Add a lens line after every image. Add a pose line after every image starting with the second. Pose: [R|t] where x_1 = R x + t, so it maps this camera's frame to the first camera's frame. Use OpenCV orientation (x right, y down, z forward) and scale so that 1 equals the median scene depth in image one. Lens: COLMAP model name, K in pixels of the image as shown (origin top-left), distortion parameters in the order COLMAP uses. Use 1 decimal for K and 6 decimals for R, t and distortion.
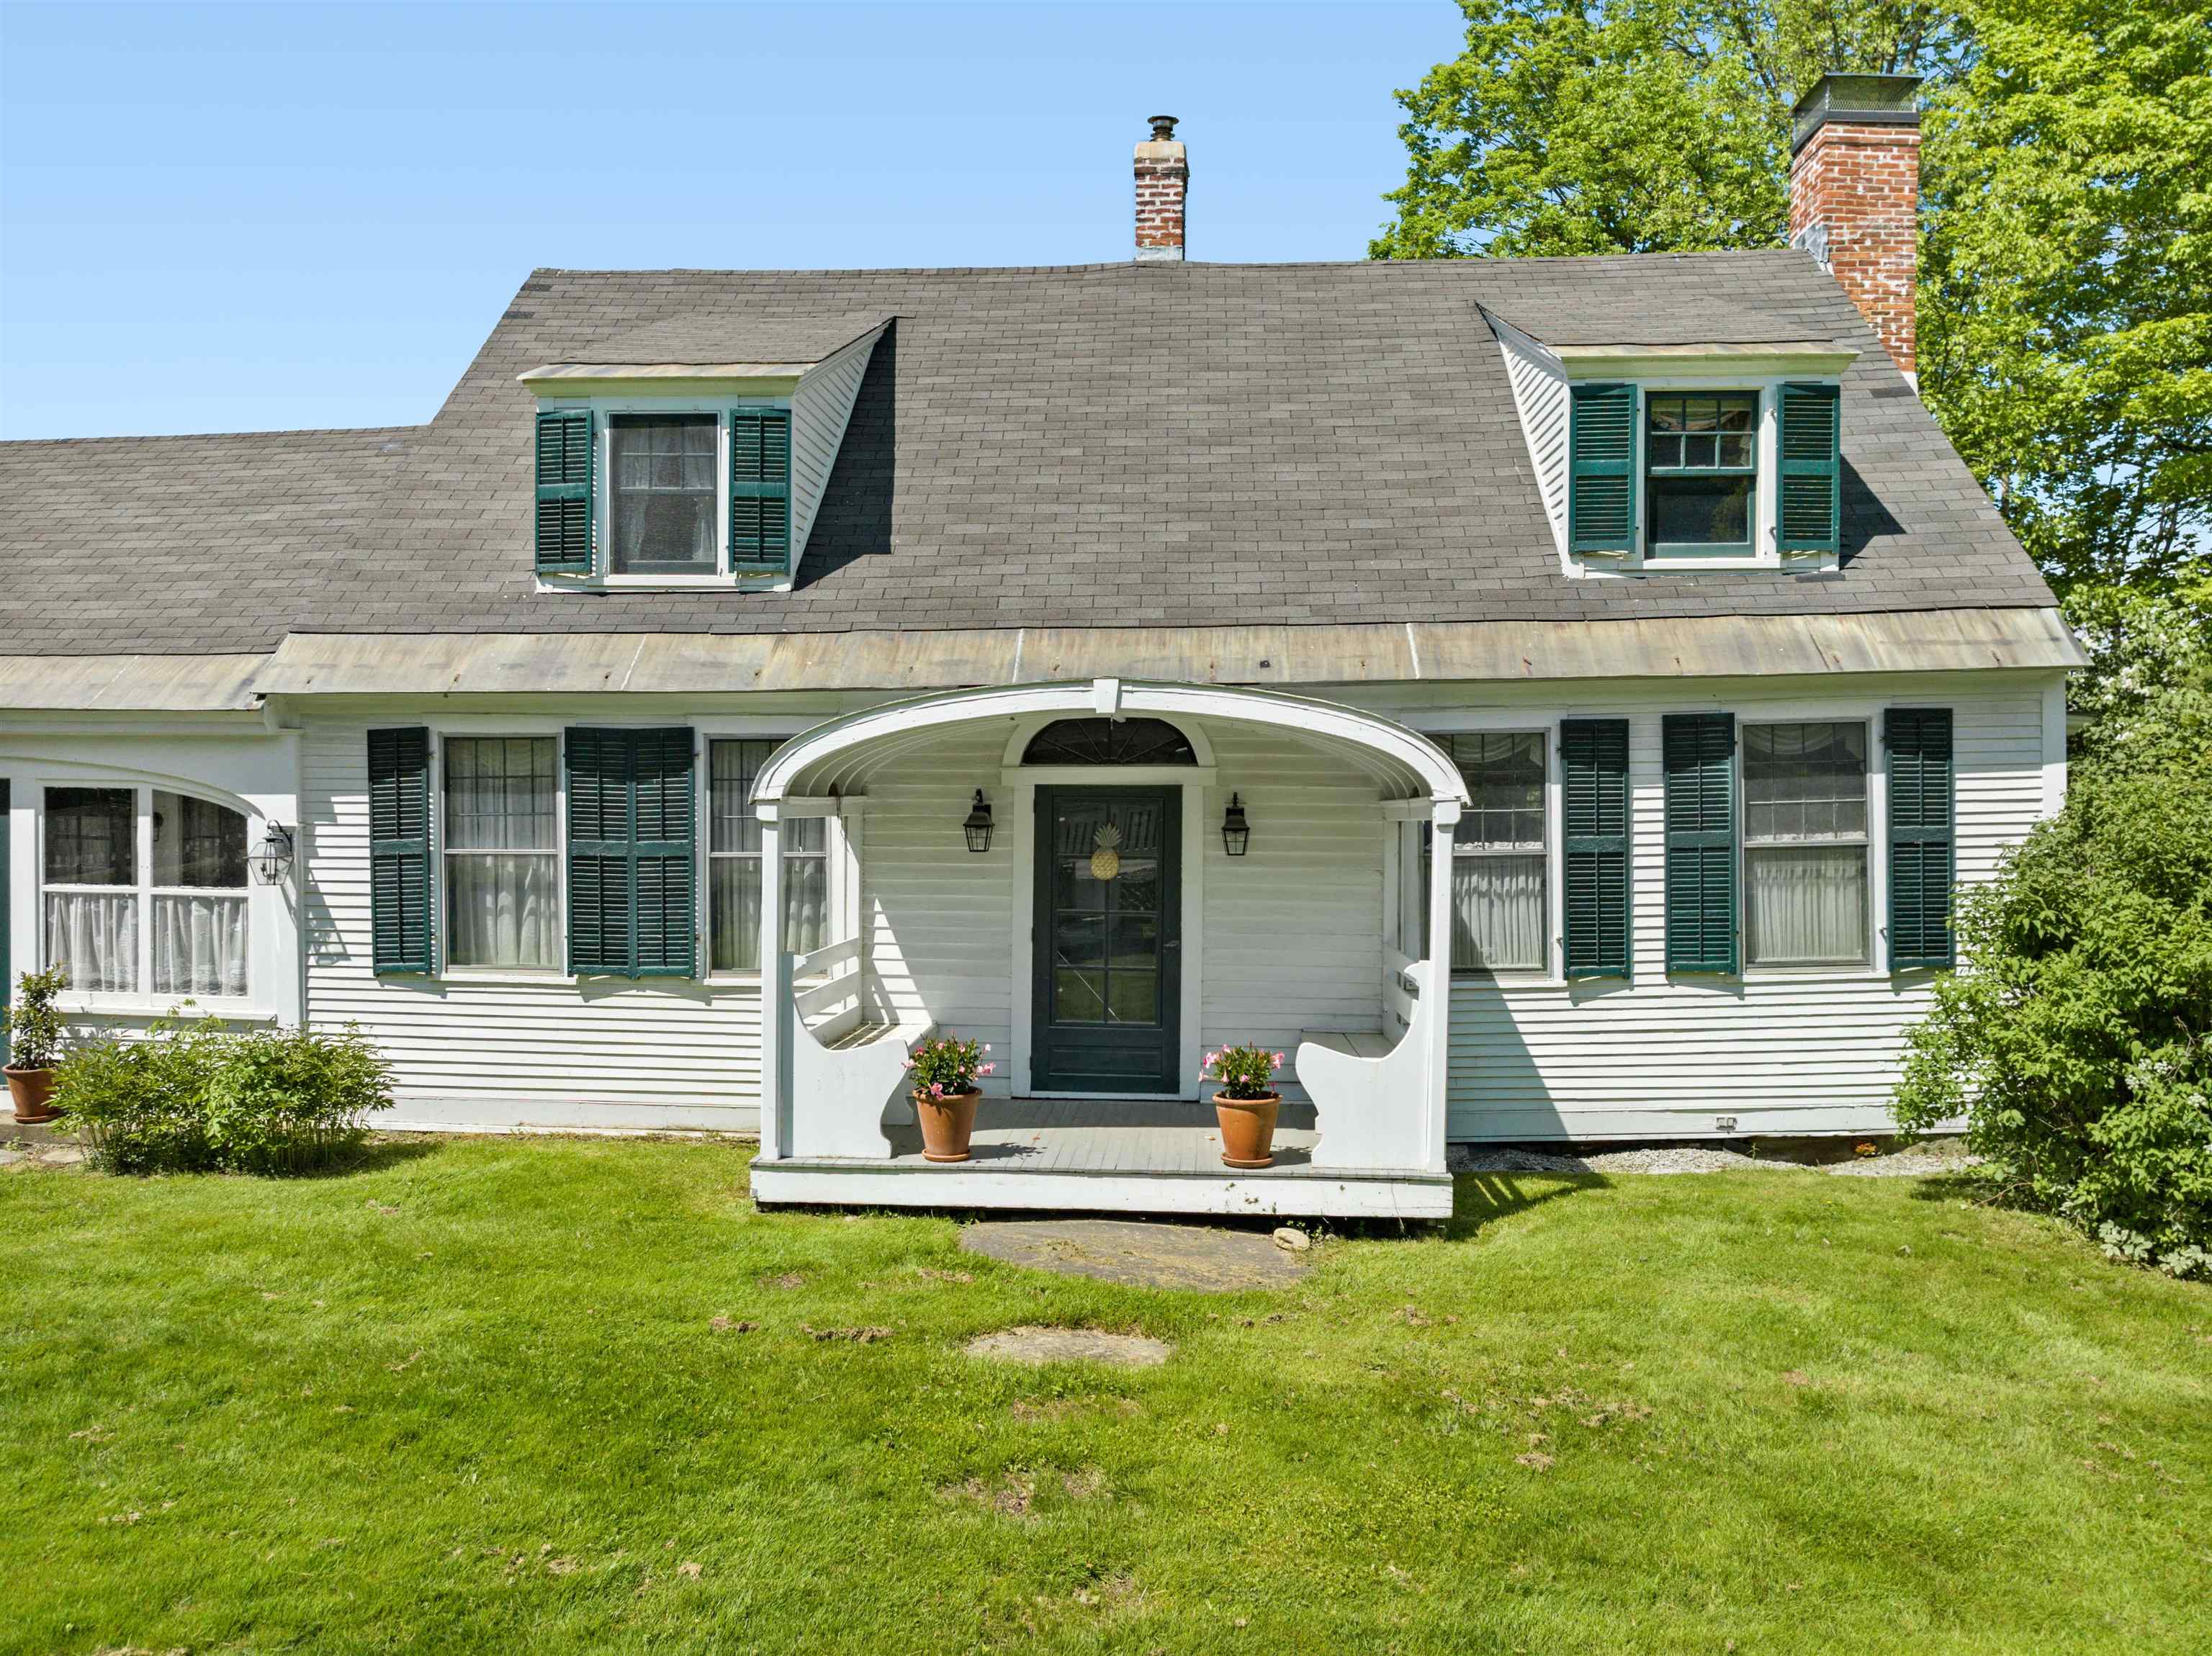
lens RADIAL K [[1615.2, 0, 1108.4], [0, 1615.2, 827.2], [0, 0, 1]] dist [-0.039359, -0.001232]
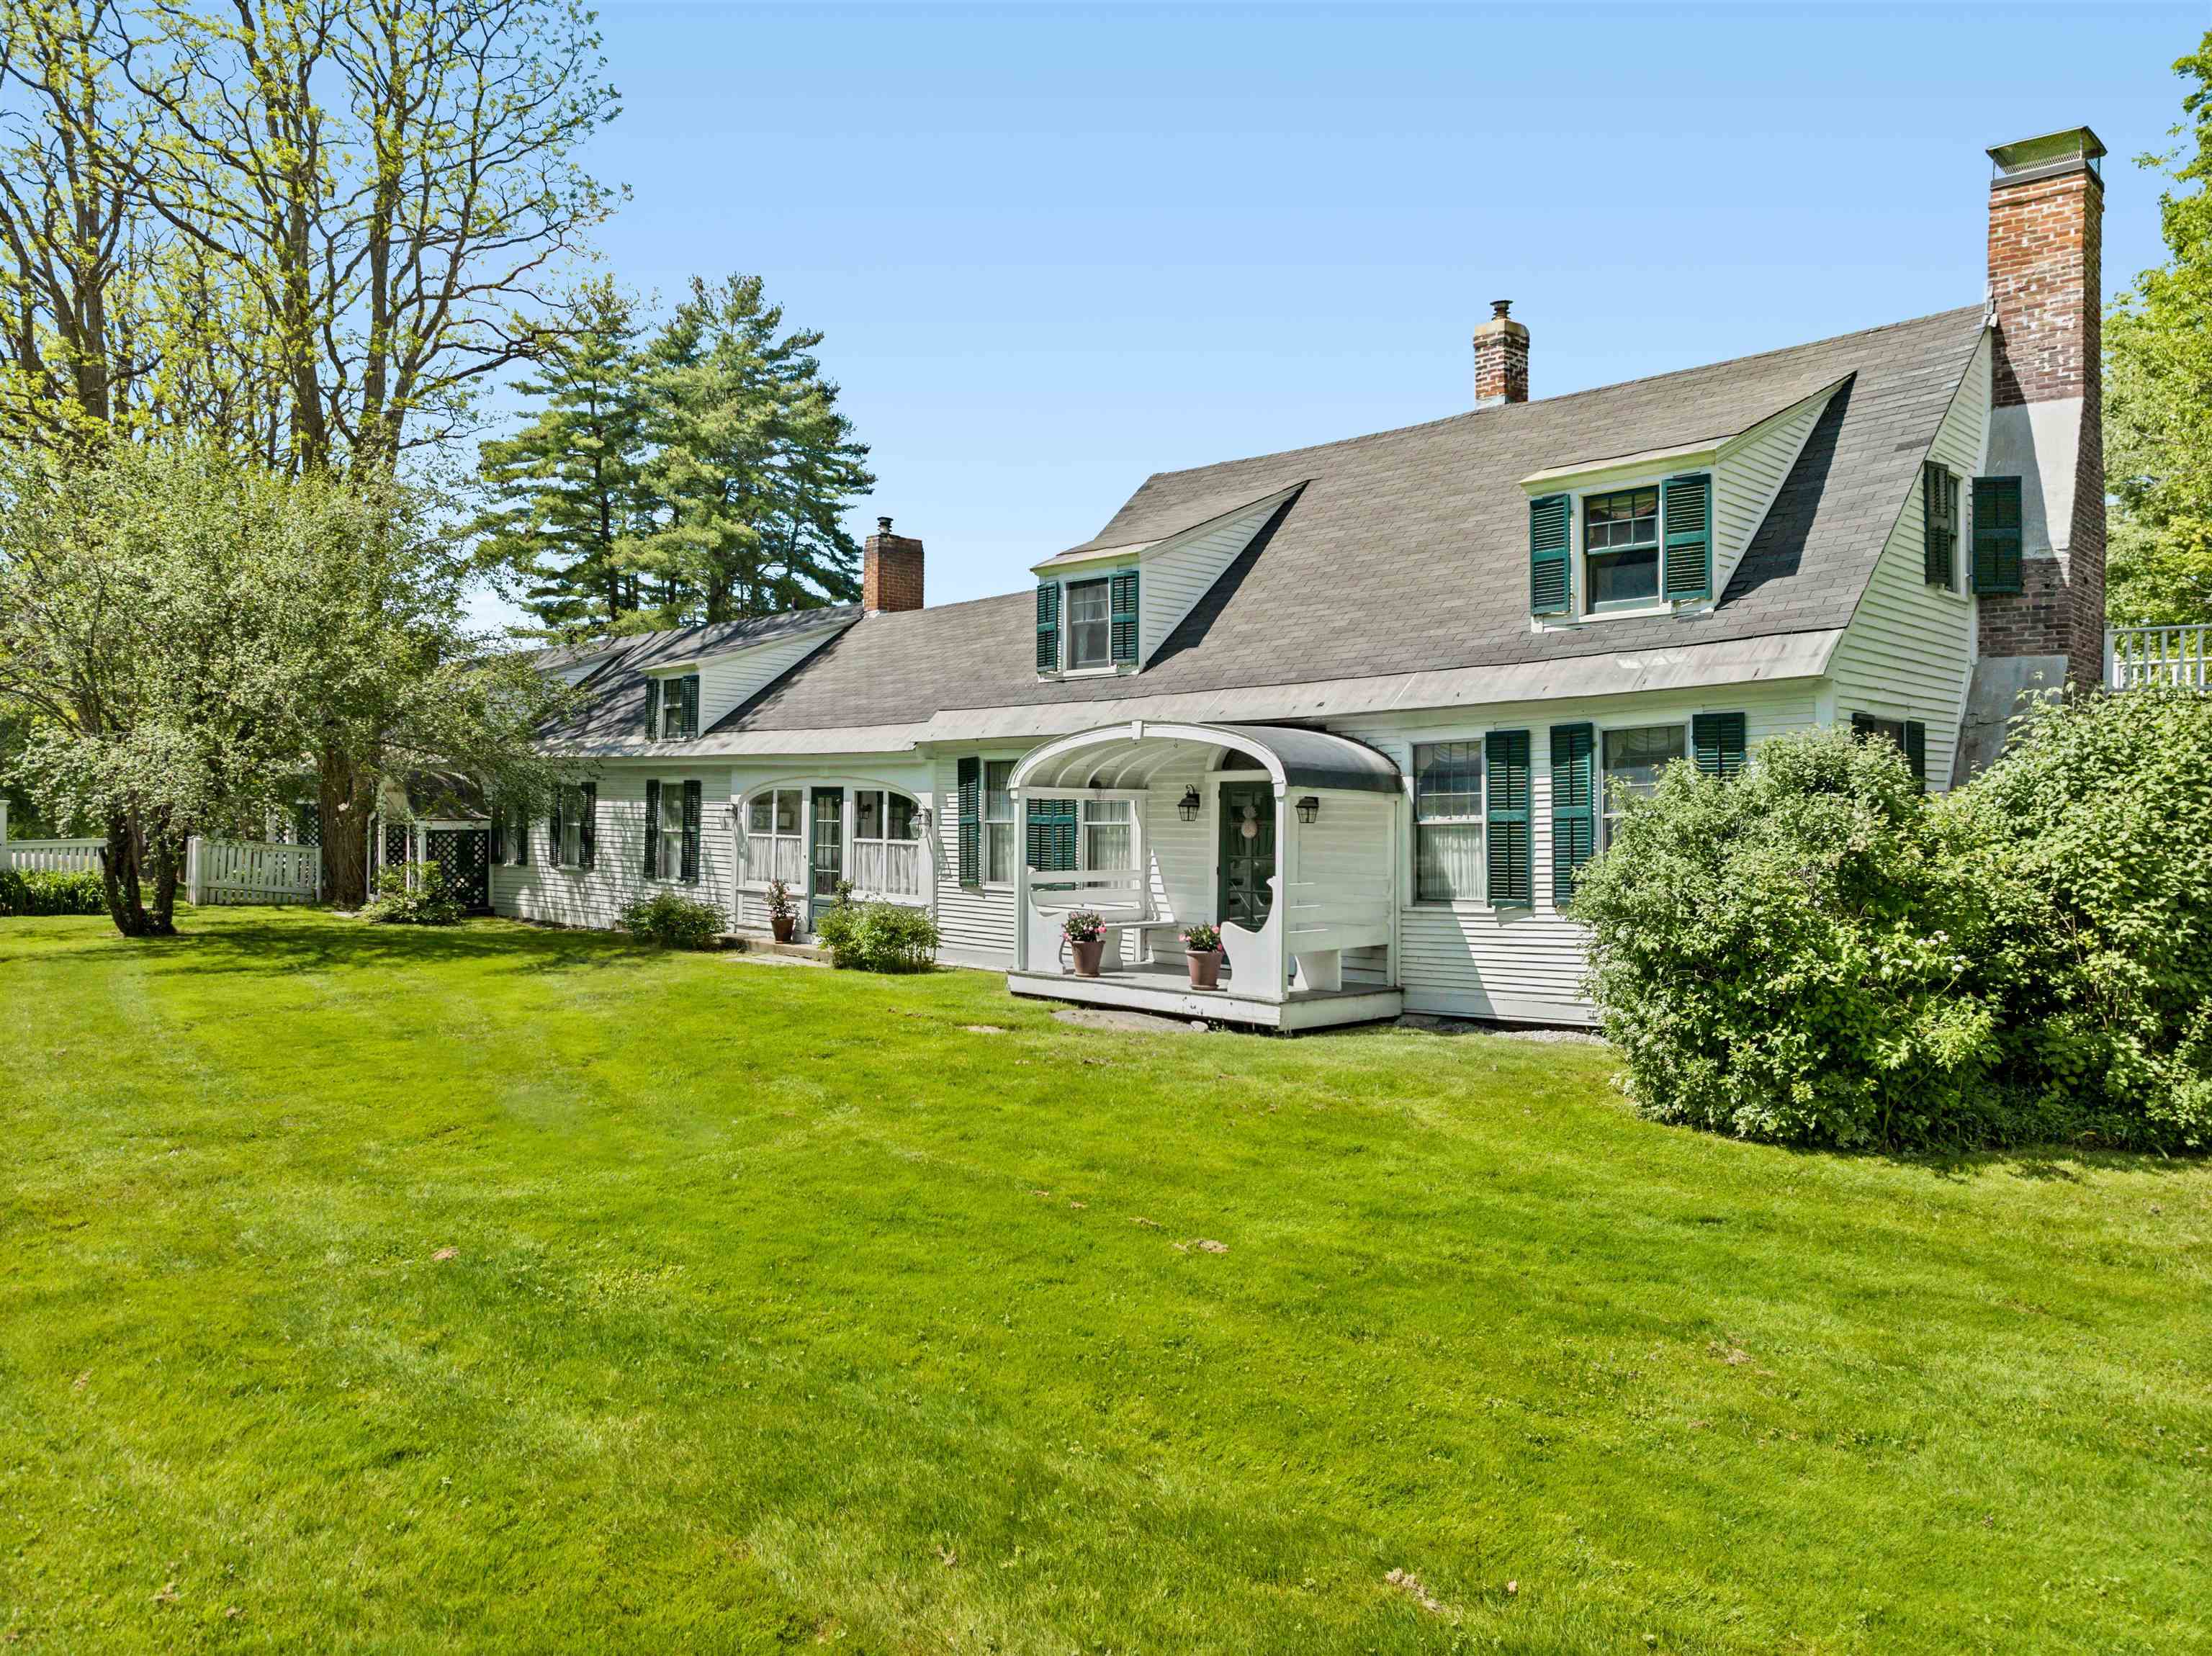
lens RADIAL K [[1615.2, 0, 1104.1], [0, 1615.2, 823.7], [0, 0, 1]] dist [-0.039359, -0.001232]
pose [[0.734715, 0.001872, -0.678373, 0.997256], [-0.018181, 0.999691, -0.016932, 0.047758], [0.678132, 0.024774, 0.734523, -0.318621]]
